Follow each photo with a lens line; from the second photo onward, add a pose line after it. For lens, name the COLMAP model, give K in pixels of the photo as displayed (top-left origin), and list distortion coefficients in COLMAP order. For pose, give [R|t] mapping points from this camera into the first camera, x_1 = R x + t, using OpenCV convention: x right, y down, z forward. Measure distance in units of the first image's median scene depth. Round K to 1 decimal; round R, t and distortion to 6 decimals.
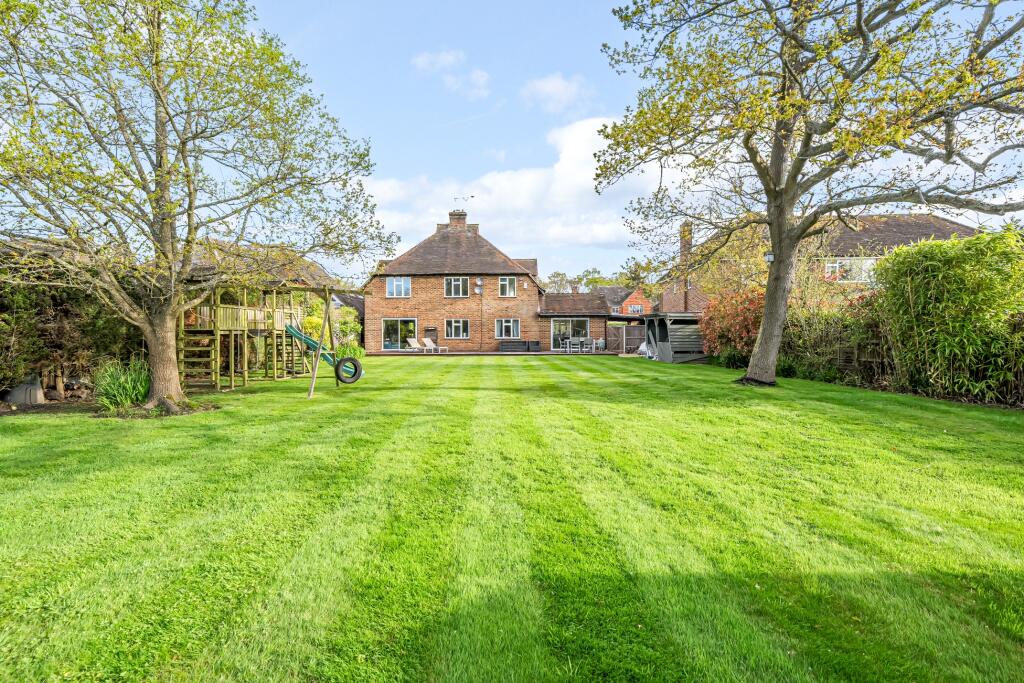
lens RADIAL K [[477.7, 0, 512.0], [0, 477.7, 341.5], [0, 0, 1]] dist [-0.000334, -0.000029]
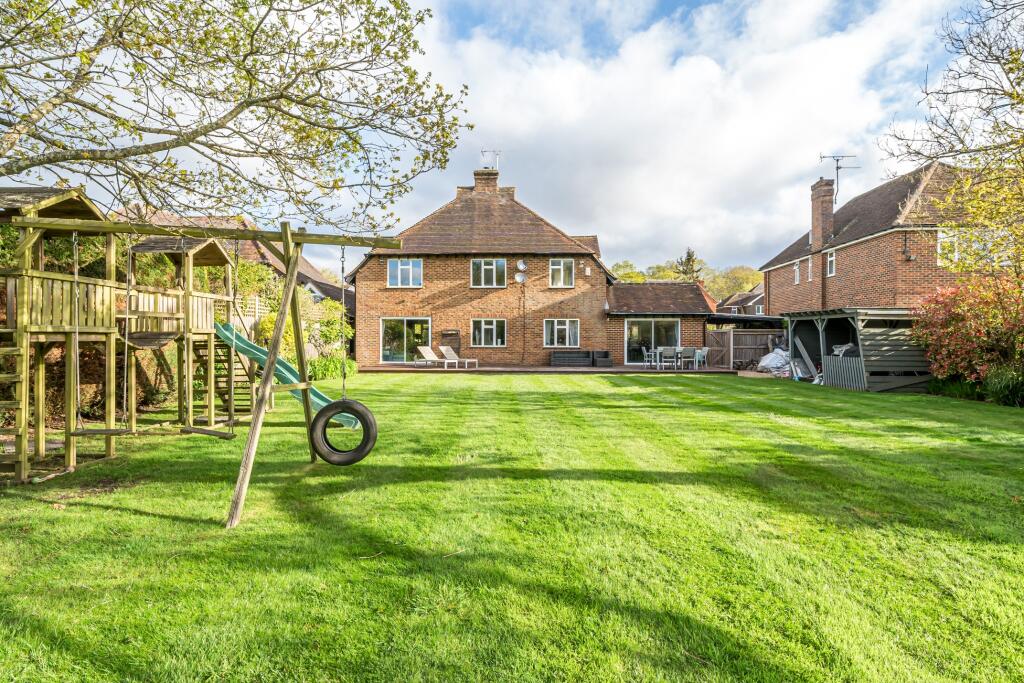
lens RADIAL K [[527.7, 0, 512.0], [0, 527.7, 341.5], [0, 0, 1]] dist [0.000801, 0.000121]
pose [[0.999979, 0.005360, 0.003696, -0.084032], [-0.005317, 0.999920, -0.011447, -0.005687], [-0.003757, 0.011427, 0.999928, 0.231693]]
